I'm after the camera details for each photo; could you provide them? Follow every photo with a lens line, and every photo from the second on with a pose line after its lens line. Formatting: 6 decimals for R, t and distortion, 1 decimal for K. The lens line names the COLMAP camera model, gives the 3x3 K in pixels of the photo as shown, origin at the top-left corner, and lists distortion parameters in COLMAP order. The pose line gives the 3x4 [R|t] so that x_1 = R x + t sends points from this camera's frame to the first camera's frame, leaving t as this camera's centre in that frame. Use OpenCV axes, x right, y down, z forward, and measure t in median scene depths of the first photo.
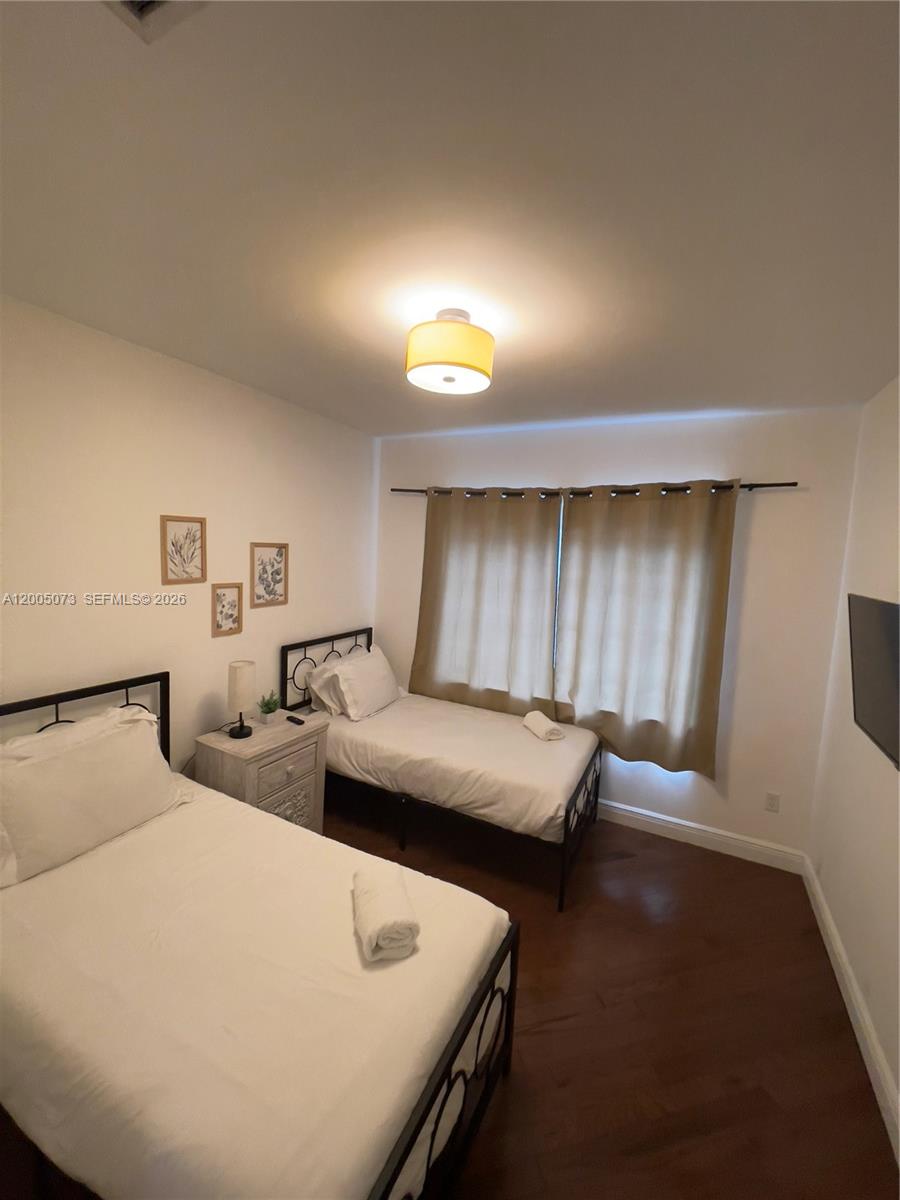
lens RADIAL K [[490.1, 0, 451.6], [0, 490.1, 600.0], [0, 0, 1]] dist [-0.001468, -0.001034]
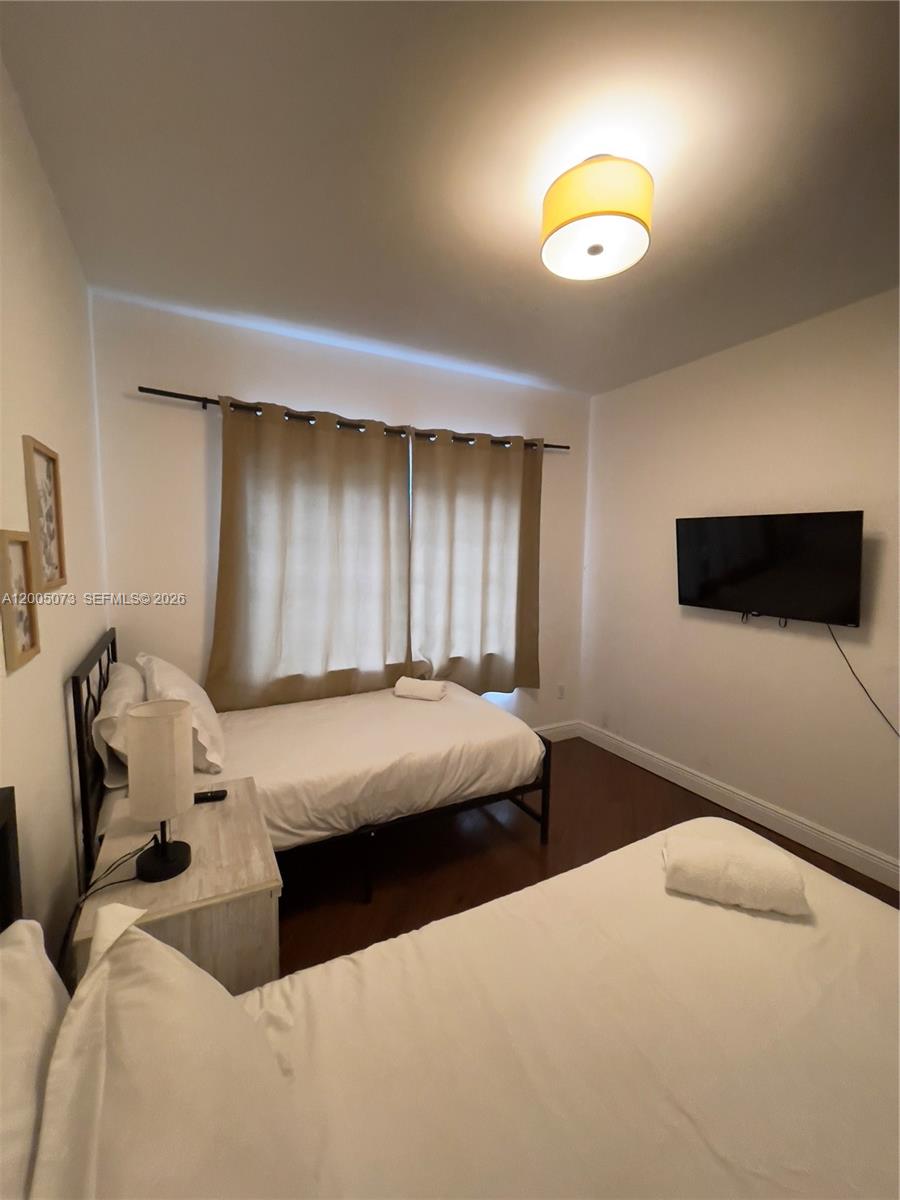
lens RADIAL K [[490.1, 0, 453.6], [0, 490.1, 598.3], [0, 0, 1]] dist [-0.001468, -0.001034]
pose [[0.562302, -0.129399, 0.816745, -0.557848], [0.100645, 0.991048, 0.087723, 0.016794], [-0.820785, 0.032874, 0.570291, 0.471657]]
